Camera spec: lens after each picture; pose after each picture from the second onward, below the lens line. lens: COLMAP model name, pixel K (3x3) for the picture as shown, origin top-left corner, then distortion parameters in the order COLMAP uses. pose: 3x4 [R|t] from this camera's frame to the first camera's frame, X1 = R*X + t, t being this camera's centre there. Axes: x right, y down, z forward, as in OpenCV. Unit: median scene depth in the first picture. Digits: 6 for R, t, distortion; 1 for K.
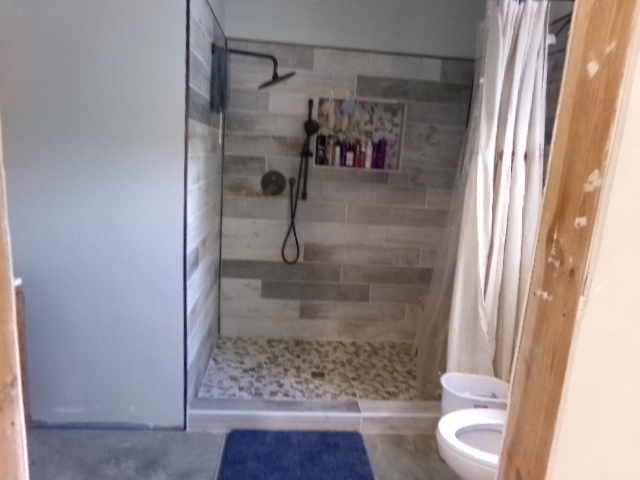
lens RADIAL K [[440.1, 0, 315.6], [0, 440.1, 244.1], [0, 0, 1]] dist [-0.026087, 0.048577]
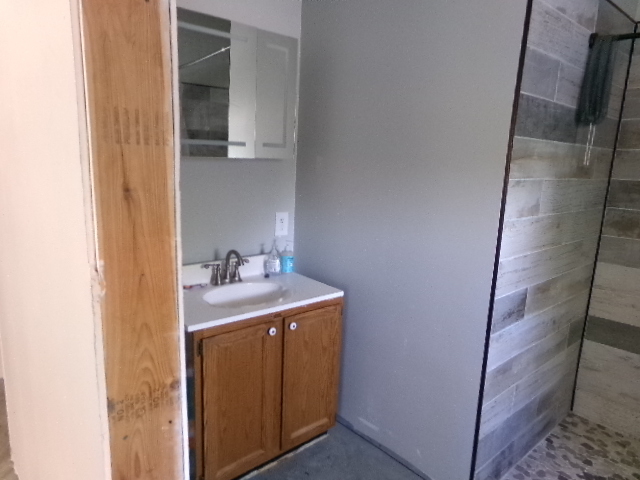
lens RADIAL K [[423.7, 0, 321.5], [0, 423.7, 247.1], [0, 0, 1]] dist [0.003946, 0.008128]
pose [[0.593316, 0.100723, -0.798643, 0.103295], [-0.148619, 0.988791, 0.014295, -0.028453], [0.791131, 0.110212, 0.601635, 0.195014]]
